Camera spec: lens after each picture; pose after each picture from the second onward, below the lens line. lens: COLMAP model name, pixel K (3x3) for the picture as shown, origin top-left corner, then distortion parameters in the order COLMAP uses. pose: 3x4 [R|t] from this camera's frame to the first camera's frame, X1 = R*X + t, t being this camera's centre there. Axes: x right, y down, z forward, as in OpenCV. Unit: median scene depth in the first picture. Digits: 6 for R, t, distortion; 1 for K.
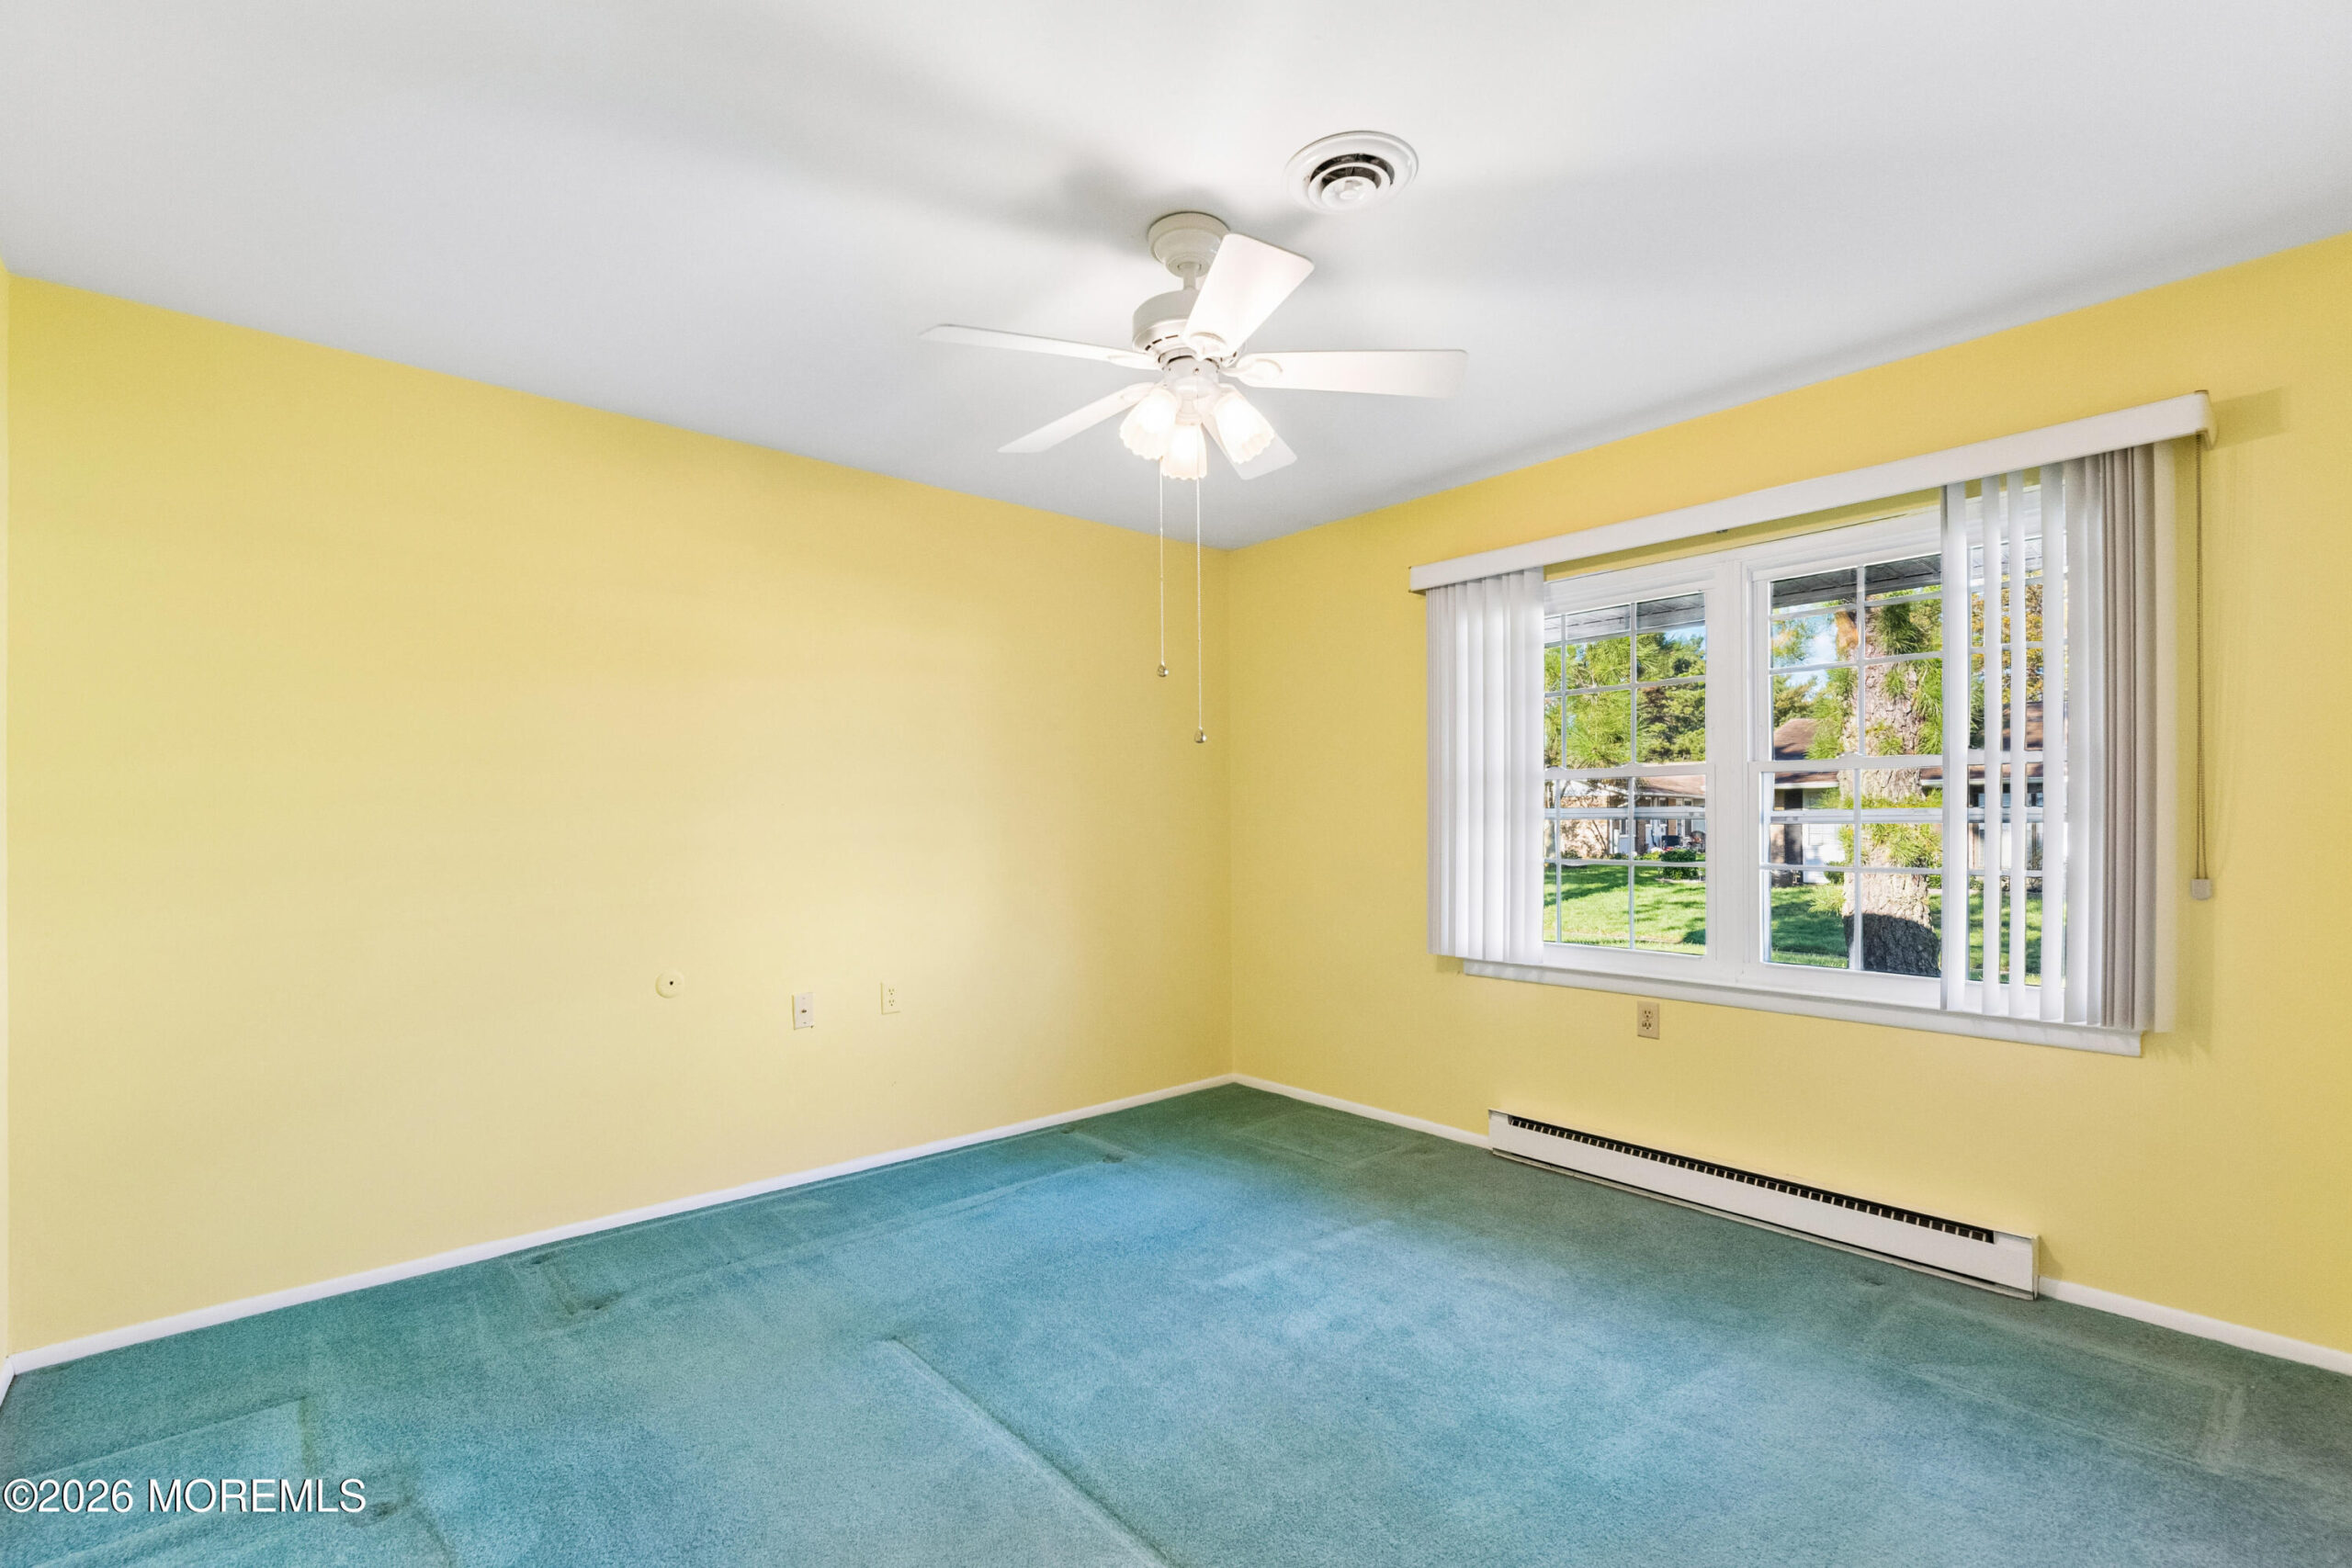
lens RADIAL K [[1042.1, 0, 1188.4], [0, 1042.1, 824.2], [0, 0, 1]] dist [-0.001565, -0.000239]
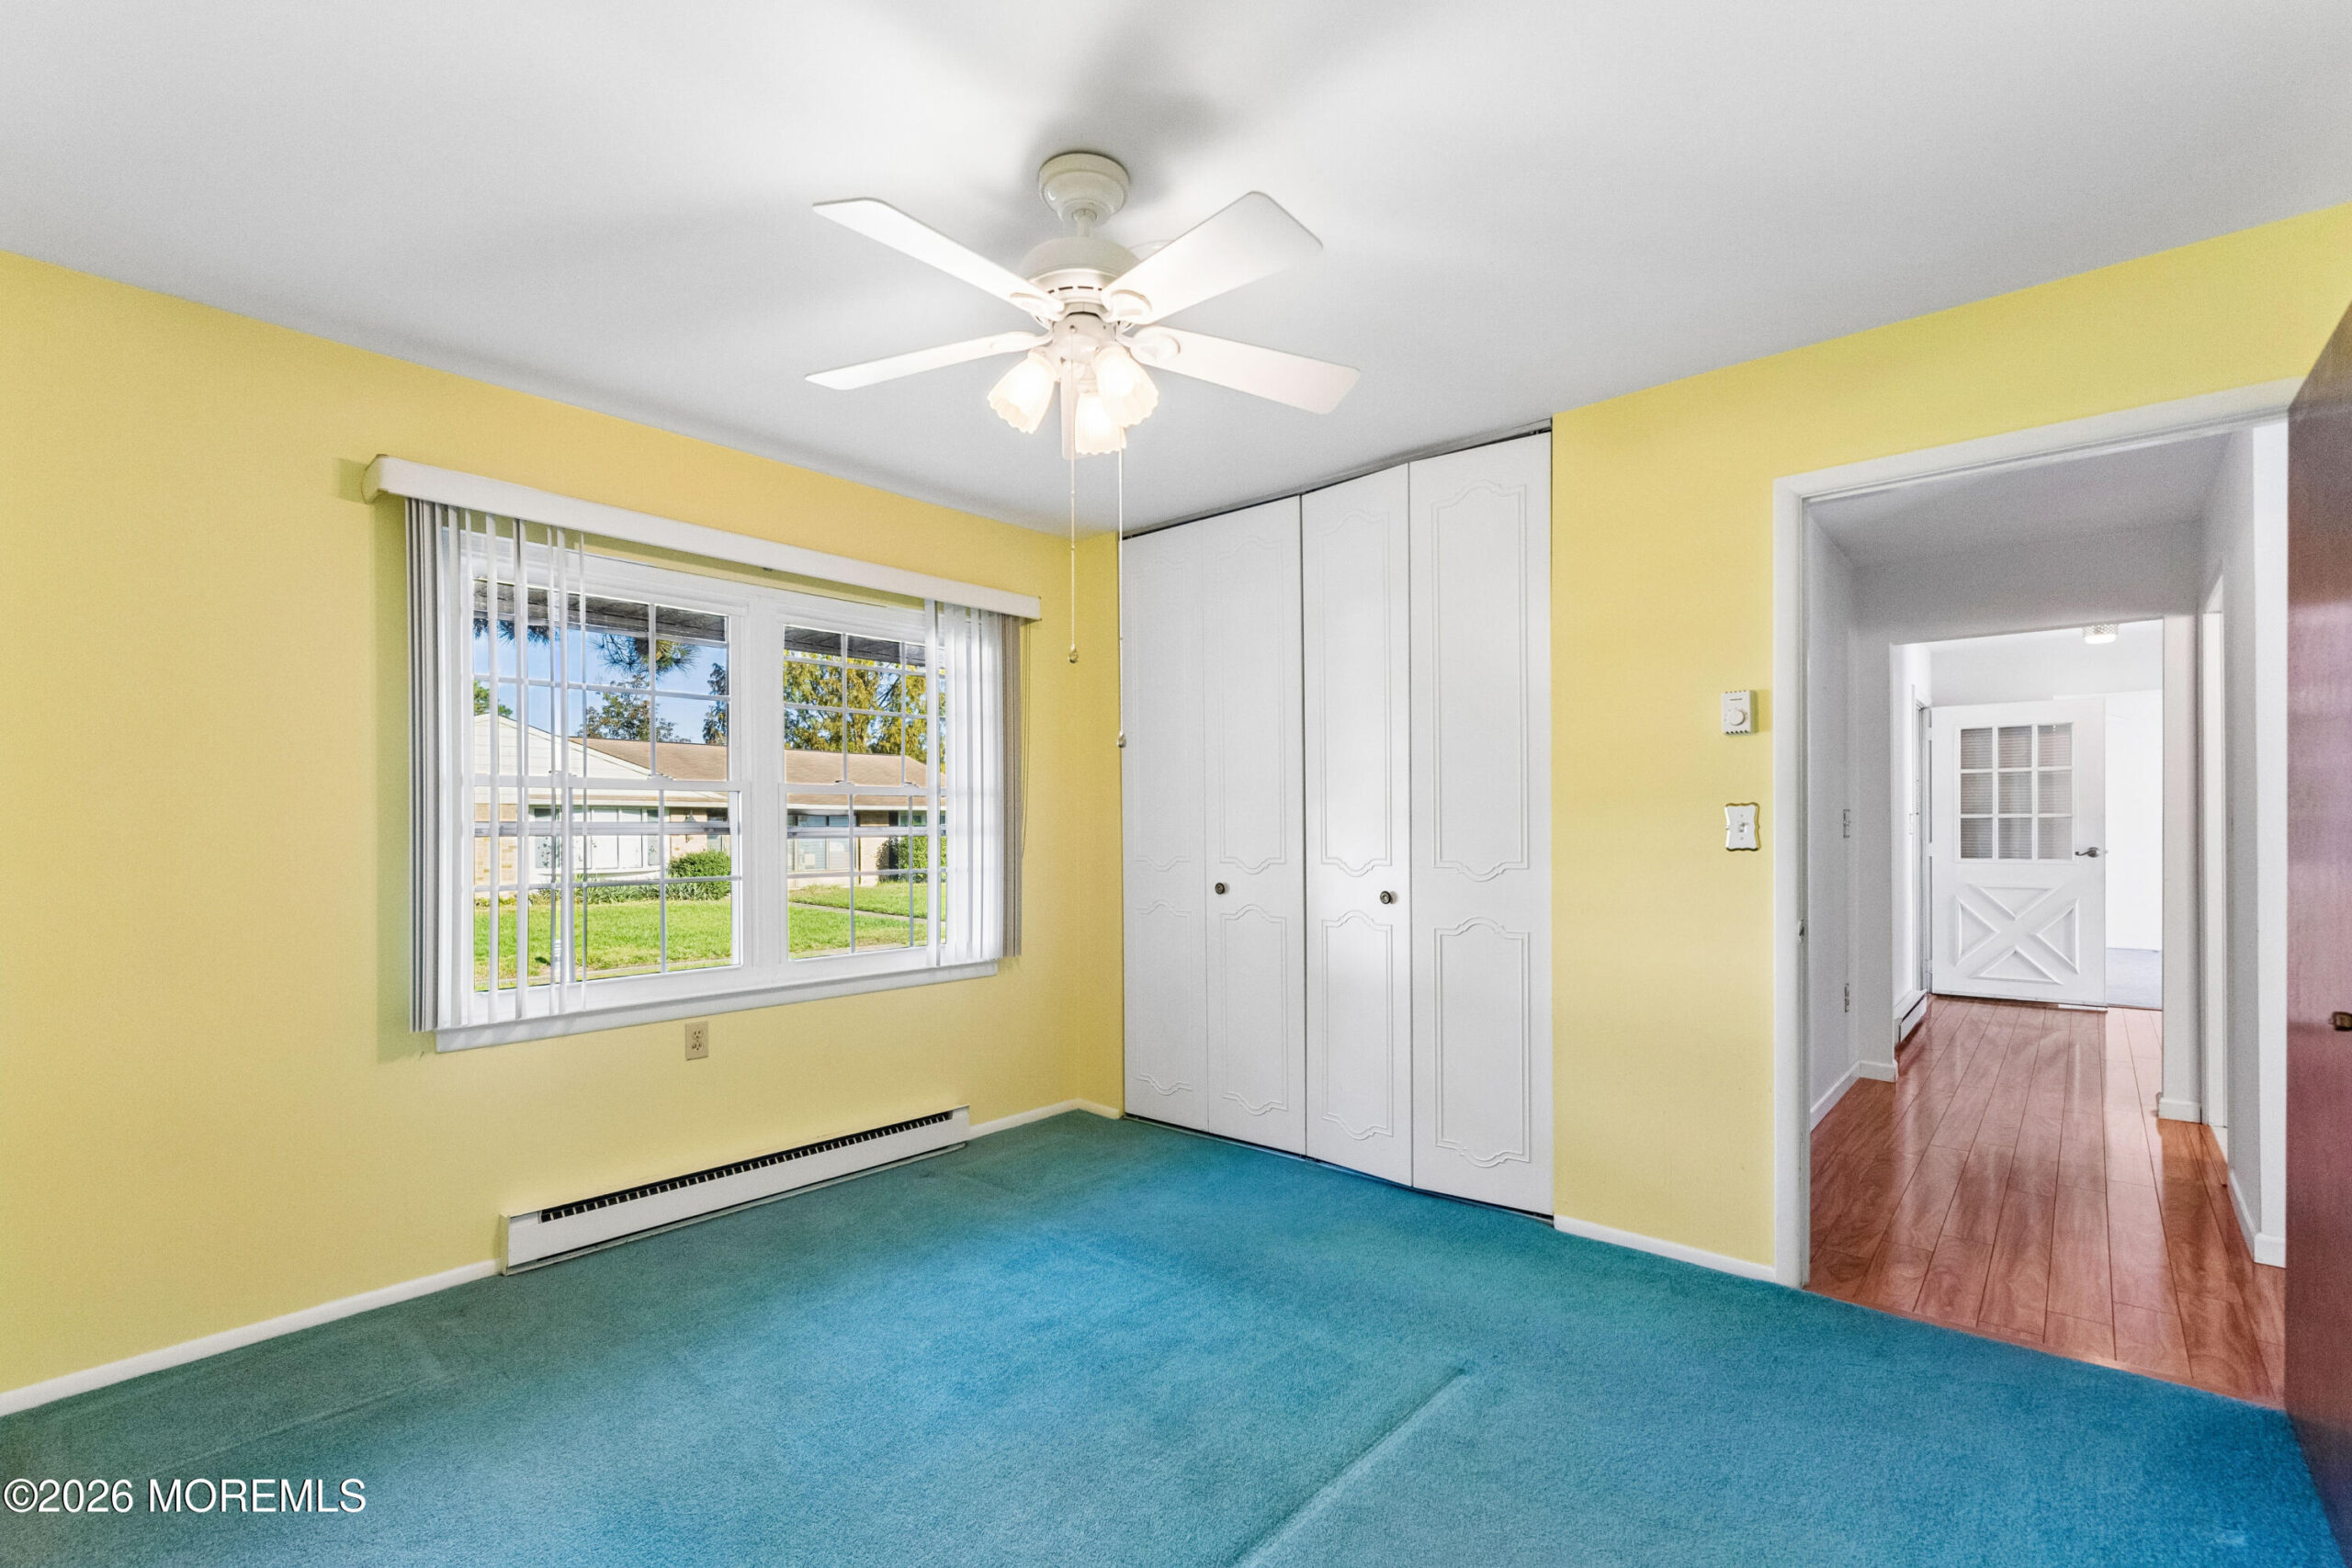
lens RADIAL K [[1042.1, 0, 1188.4], [0, 1042.1, 824.2], [0, 0, 1]] dist [-0.001565, -0.000239]
pose [[-0.129206, 0.011149, 0.991555, -0.611856], [0.013757, 0.999861, -0.009450, 0.001247], [-0.991522, 0.012420, -0.129341, 0.696819]]
